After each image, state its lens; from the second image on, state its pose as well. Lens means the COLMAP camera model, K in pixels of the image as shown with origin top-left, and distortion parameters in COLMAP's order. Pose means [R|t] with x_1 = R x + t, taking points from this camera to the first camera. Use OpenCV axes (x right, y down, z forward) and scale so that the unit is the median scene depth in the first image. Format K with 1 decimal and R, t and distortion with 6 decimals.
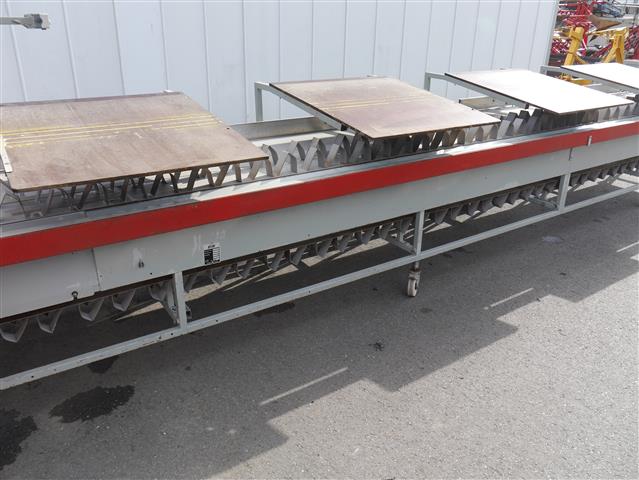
lens RADIAL K [[526.8, 0, 315.2], [0, 526.8, 243.0], [0, 0, 1]] dist [-0.041230, 0.006104]
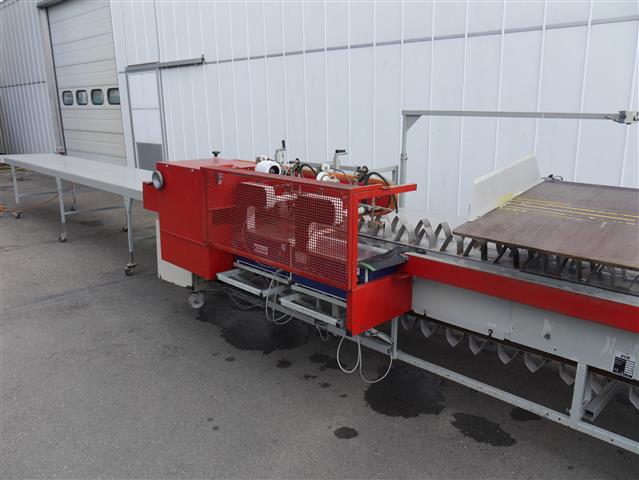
lens RADIAL K [[525.3, 0, 319.5], [0, 525.3, 240.0], [0, 0, 1]] dist [-0.040665, -0.000449]
pose [[0.190282, 0.226086, -0.955342, 0.510894], [-0.379339, 0.914473, 0.140859, -0.103836], [0.905481, 0.335595, 0.259771, 0.225136]]
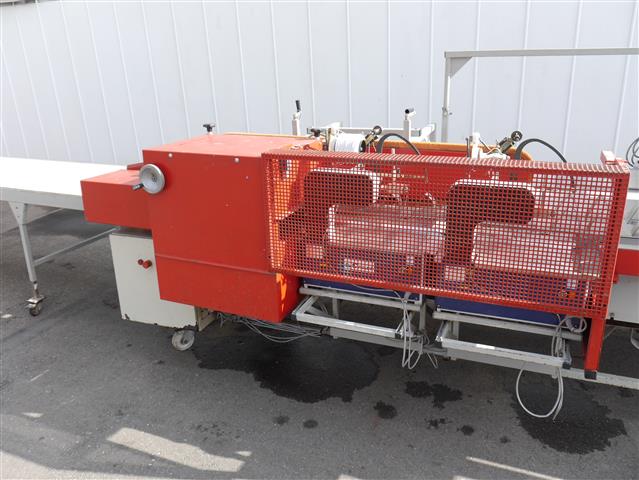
lens RADIAL K [[526.8, 0, 315.2], [0, 526.8, 243.0], [0, 0, 1]] dist [-0.041230, 0.006104]
pose [[0.541419, 0.257259, -0.800427, -0.126056], [-0.287384, 0.951319, 0.111366, 0.048888], [0.790112, 0.169734, 0.588994, -0.167994]]
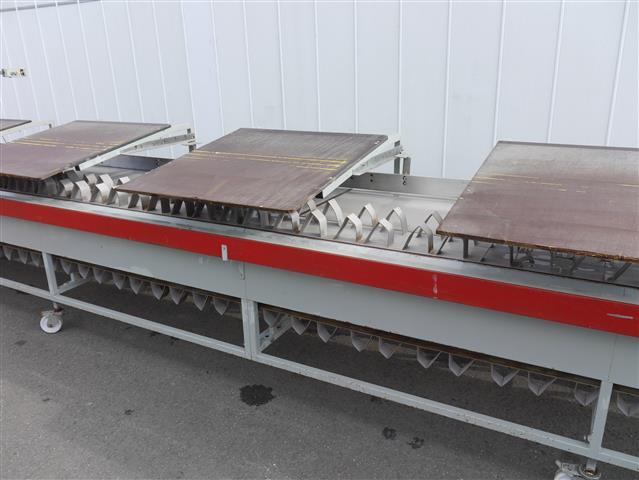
lens RADIAL K [[526.8, 0, 315.2], [0, 526.8, 243.0], [0, 0, 1]] dist [-0.041230, 0.006104]
pose [[0.449941, 0.280269, -0.847940, 1.699312], [-0.315281, 0.938193, 0.142804, -0.511394], [0.835554, 0.203086, 0.510495, 1.207083]]
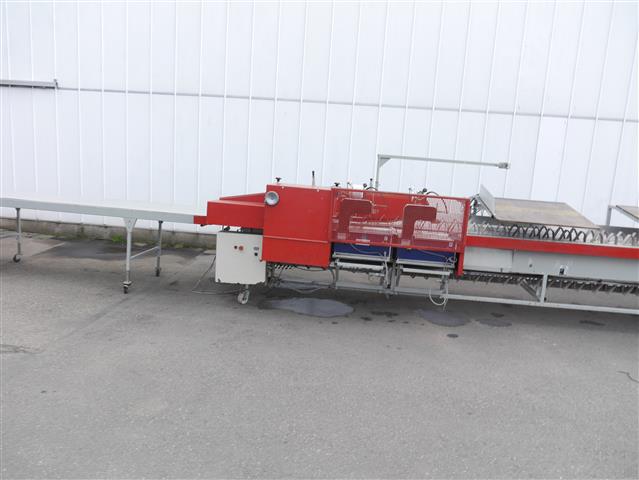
lens RADIAL K [[527.5, 0, 319.5], [0, 527.5, 240.0], [0, 0, 1]] dist [-0.046544, 0.009773]
pose [[0.767485, 0.141423, -0.625273, 0.361295], [-0.298859, 0.941820, -0.153813, 0.534872], [0.567142, 0.304918, 0.765098, -1.259401]]
